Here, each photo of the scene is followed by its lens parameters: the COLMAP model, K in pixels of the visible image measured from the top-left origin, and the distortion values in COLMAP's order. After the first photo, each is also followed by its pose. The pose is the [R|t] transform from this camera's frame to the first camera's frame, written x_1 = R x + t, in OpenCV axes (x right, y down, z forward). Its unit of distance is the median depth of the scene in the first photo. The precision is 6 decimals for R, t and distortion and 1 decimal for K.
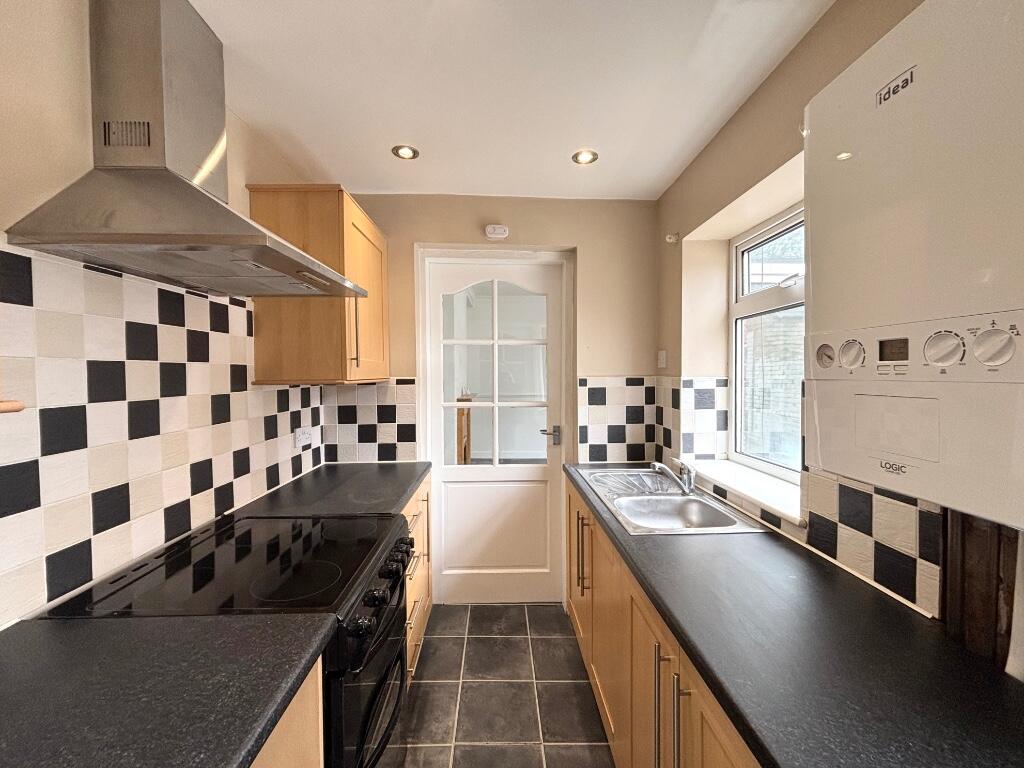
lens RADIAL K [[417.0, 0, 506.2], [0, 417.0, 378.3], [0, 0, 1]] dist [0.003115, -0.002026]
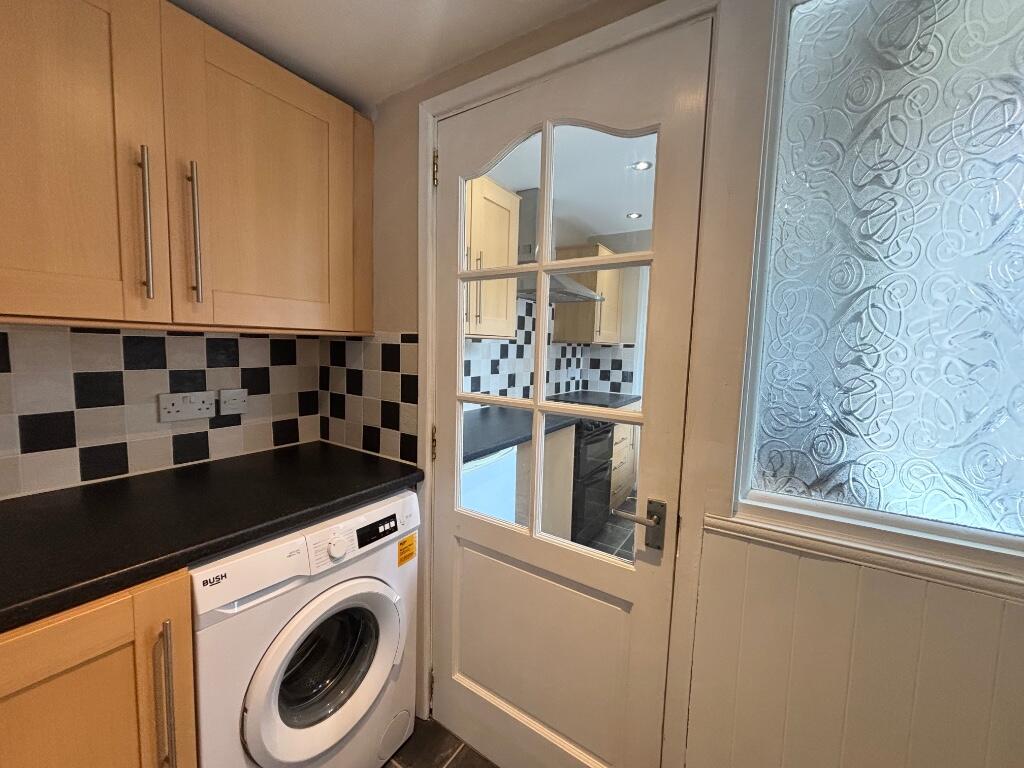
lens RADIAL K [[417.0, 0, 510.9], [0, 417.0, 379.1], [0, 0, 1]] dist [0.003115, -0.002026]
pose [[0.827757, 0.087701, -0.554190, 0.374456], [-0.053951, 0.995573, 0.076967, 0.044852], [0.558487, -0.033811, 0.828824, -0.804420]]
